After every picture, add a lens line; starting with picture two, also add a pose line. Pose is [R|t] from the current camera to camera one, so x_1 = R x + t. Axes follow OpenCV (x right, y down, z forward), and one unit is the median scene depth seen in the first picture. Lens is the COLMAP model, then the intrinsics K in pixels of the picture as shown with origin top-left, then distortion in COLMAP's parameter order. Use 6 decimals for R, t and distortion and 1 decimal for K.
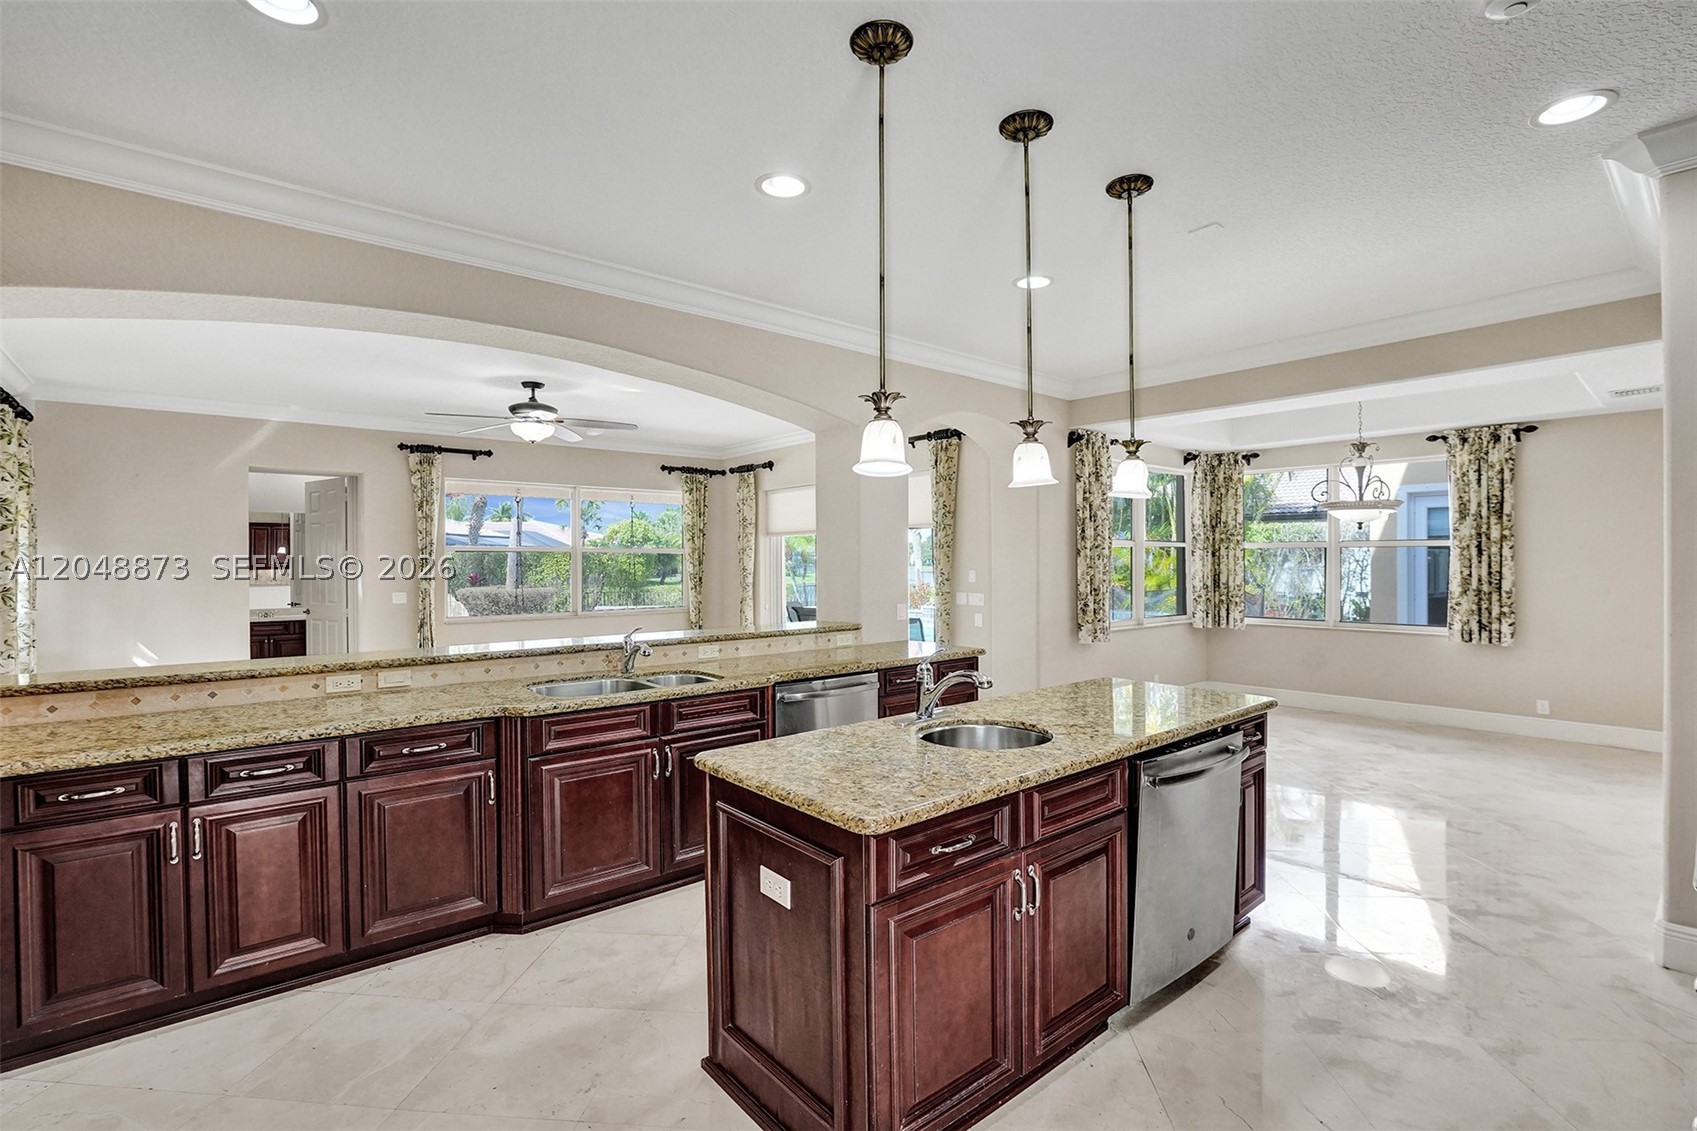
lens RADIAL K [[767.2, 0, 895.6], [0, 767.2, 558.1], [0, 0, 1]] dist [-0.000642, 0.000178]
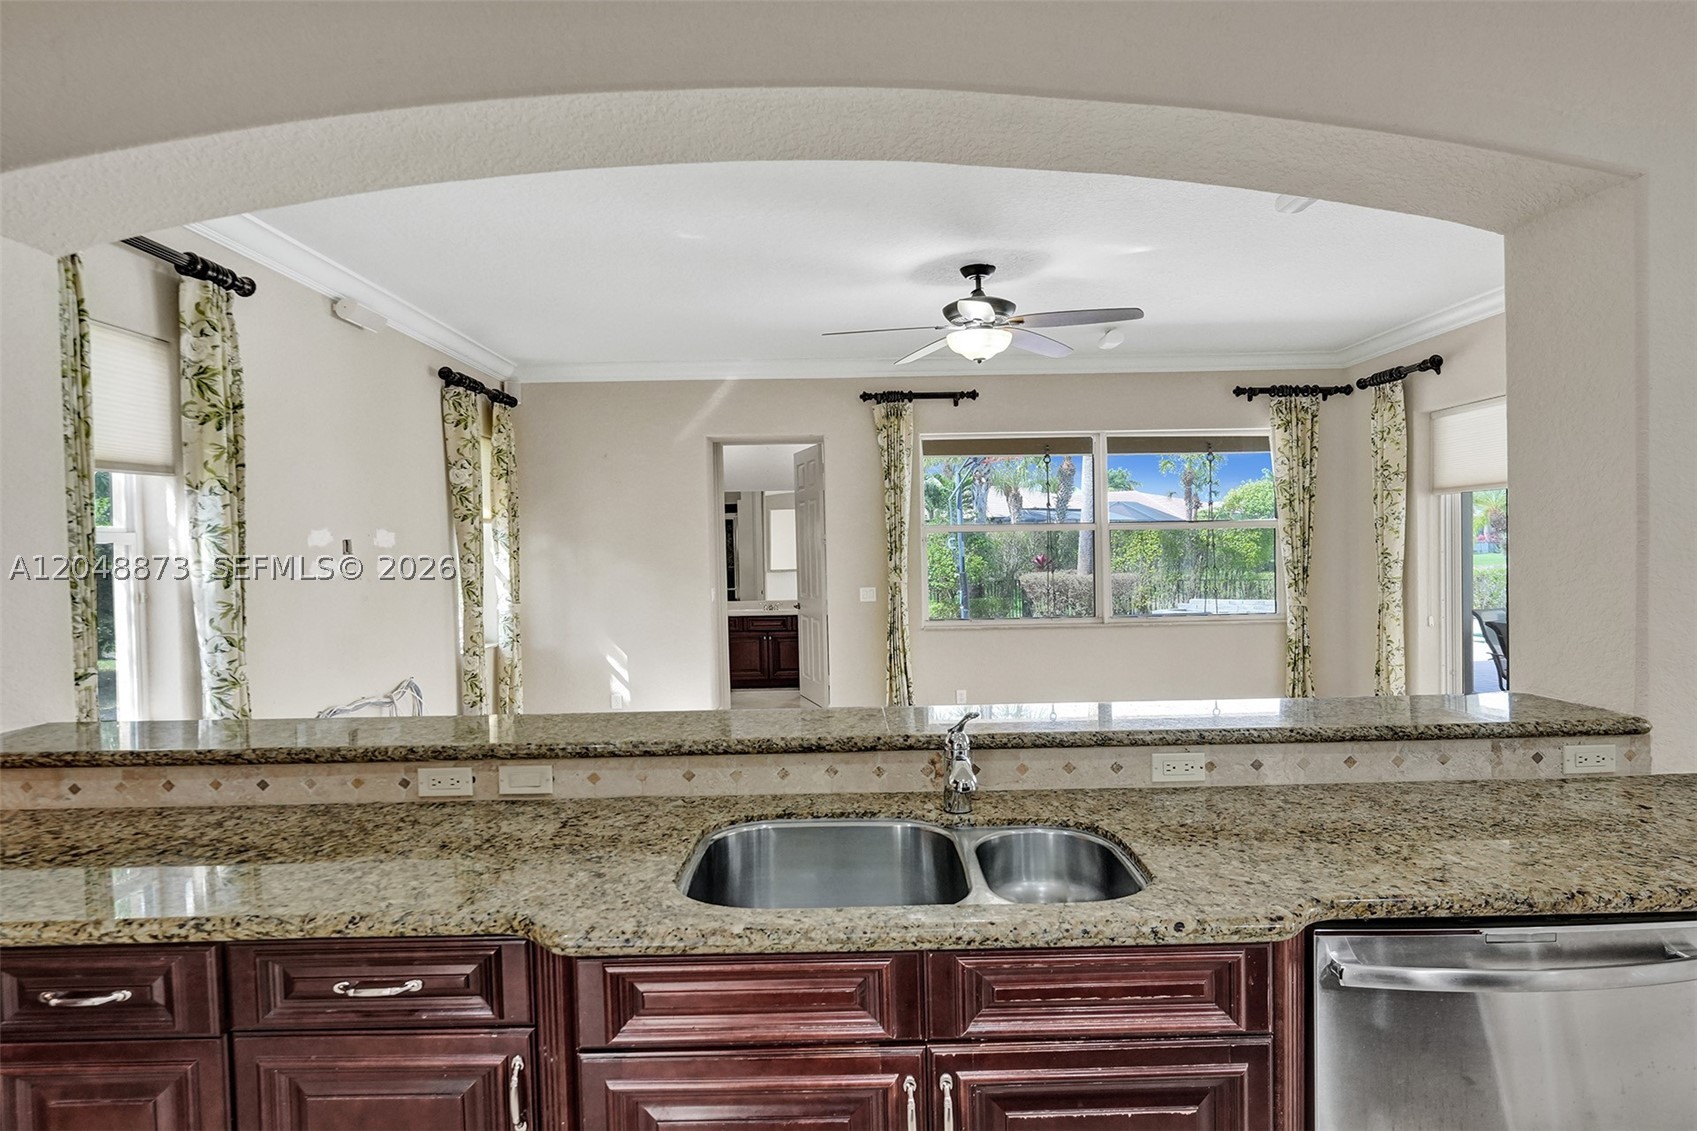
lens RADIAL K [[941.5, 0, 848.5], [0, 941.5, 565.5], [0, 0, 1]] dist [-0.005874, -0.000344]
pose [[0.729054, 0.008260, -0.684407, -0.012974], [0.015748, 0.999460, 0.028838, -0.004587], [0.684275, -0.031803, 0.728530, 0.300609]]
